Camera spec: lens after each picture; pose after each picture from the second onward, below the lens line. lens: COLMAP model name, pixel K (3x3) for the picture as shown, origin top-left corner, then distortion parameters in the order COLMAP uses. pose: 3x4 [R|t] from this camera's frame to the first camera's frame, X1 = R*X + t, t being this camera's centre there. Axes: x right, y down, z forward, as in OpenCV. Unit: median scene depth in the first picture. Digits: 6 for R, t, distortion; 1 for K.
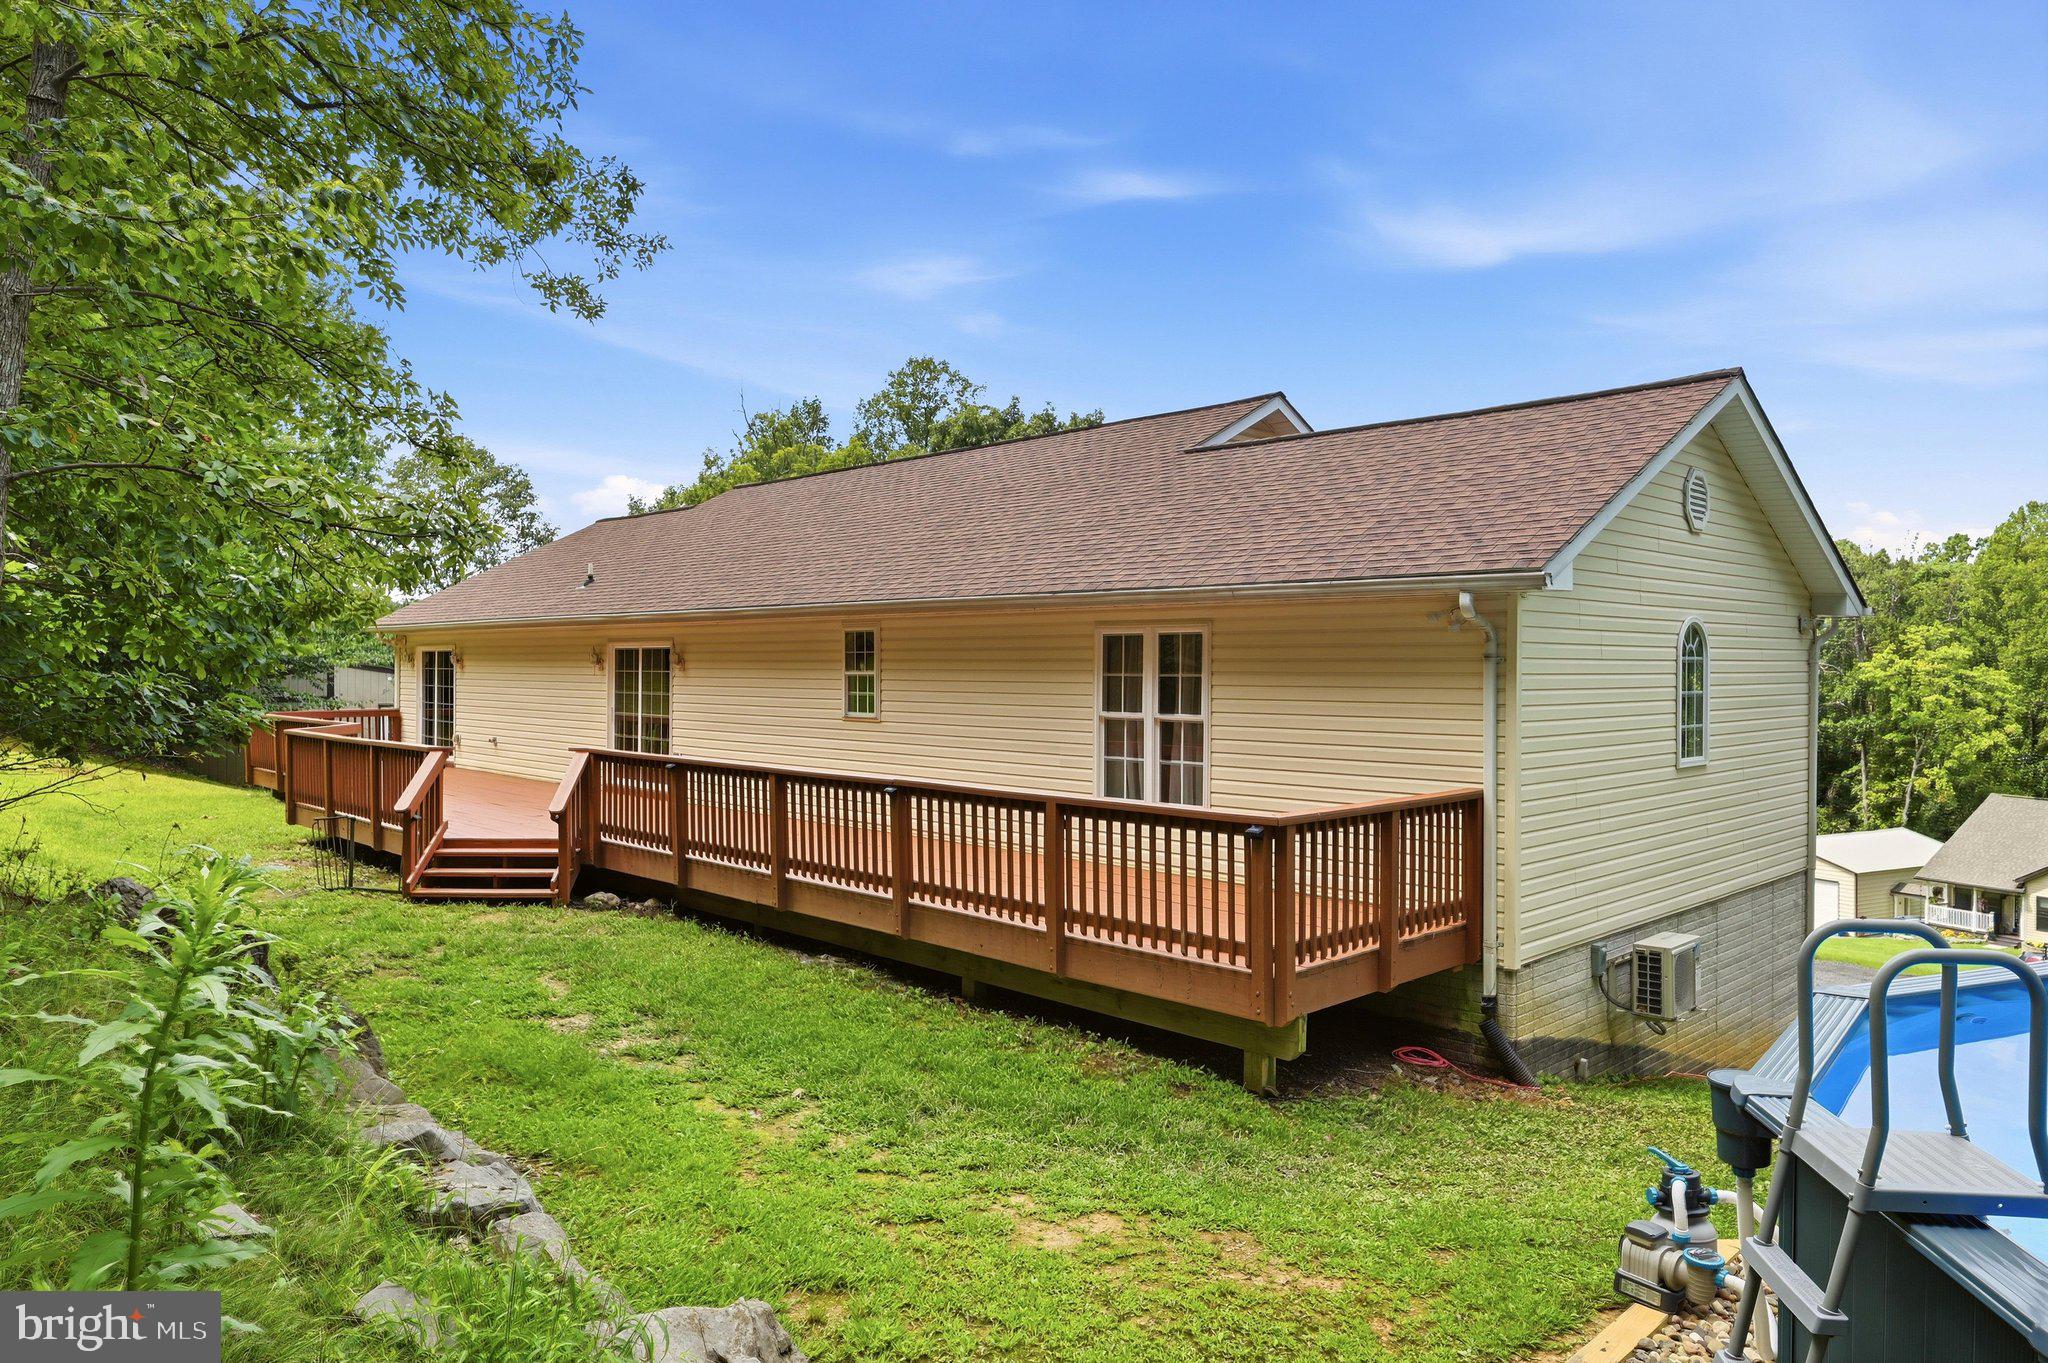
lens RADIAL K [[1374.6, 0, 1023.8], [0, 1374.6, 679.9], [0, 0, 1]] dist [-0.010633, 0.000051]
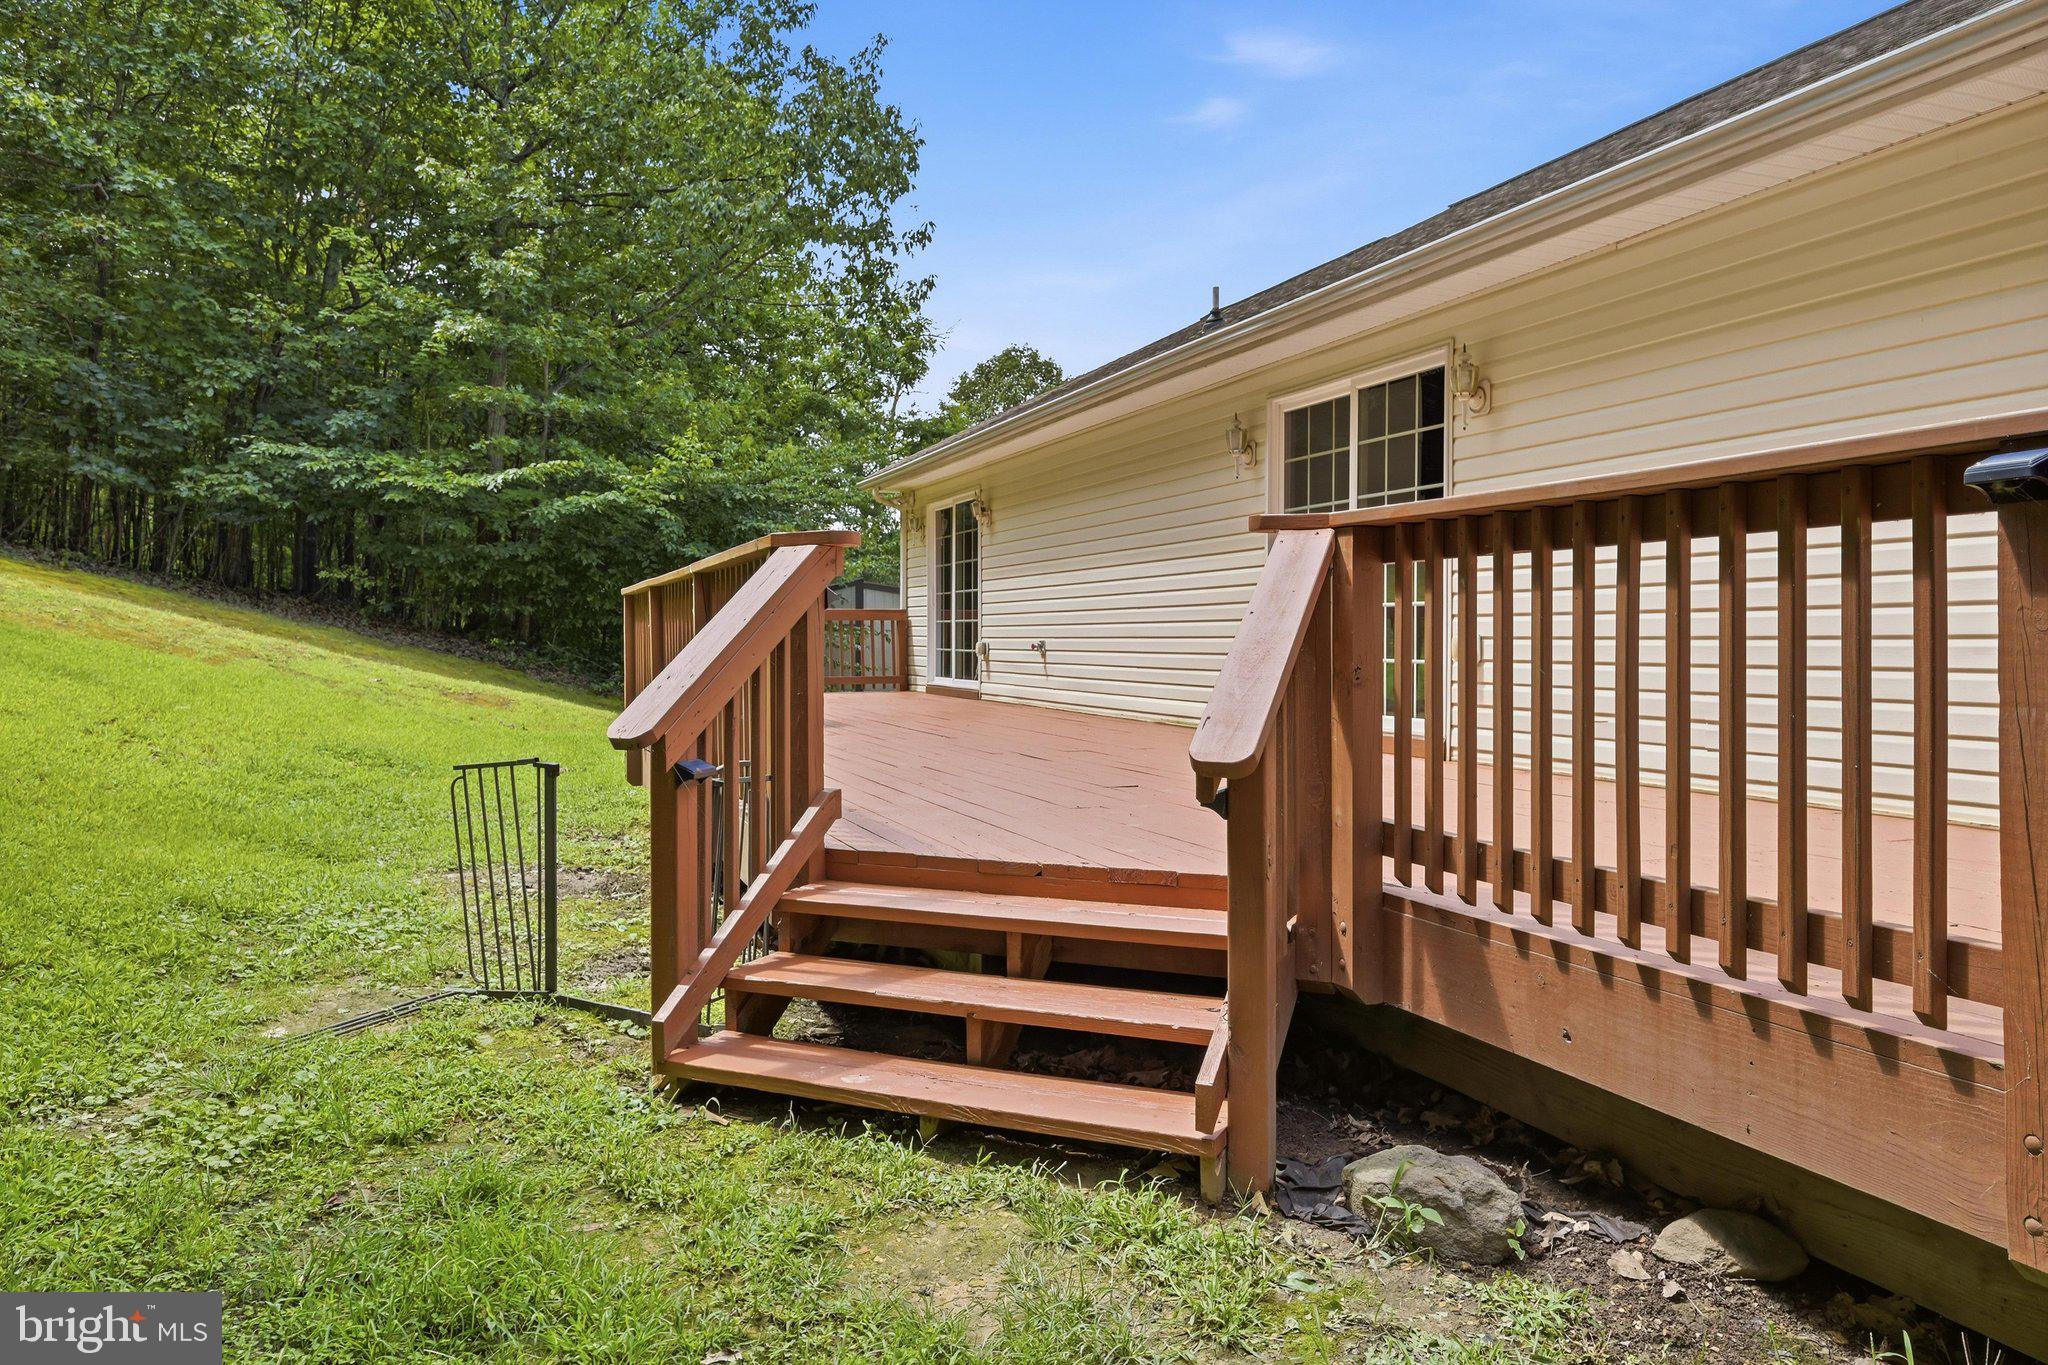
lens RADIAL K [[1374.6, 0, 1017.6], [0, 1374.6, 670.8], [0, 0, 1]] dist [-0.010633, 0.000051]
pose [[0.919742, 0.006683, -0.392468, -0.201017], [-0.003199, 0.999949, 0.009531, 0.056243], [0.392511, -0.007510, 0.919716, 0.554497]]
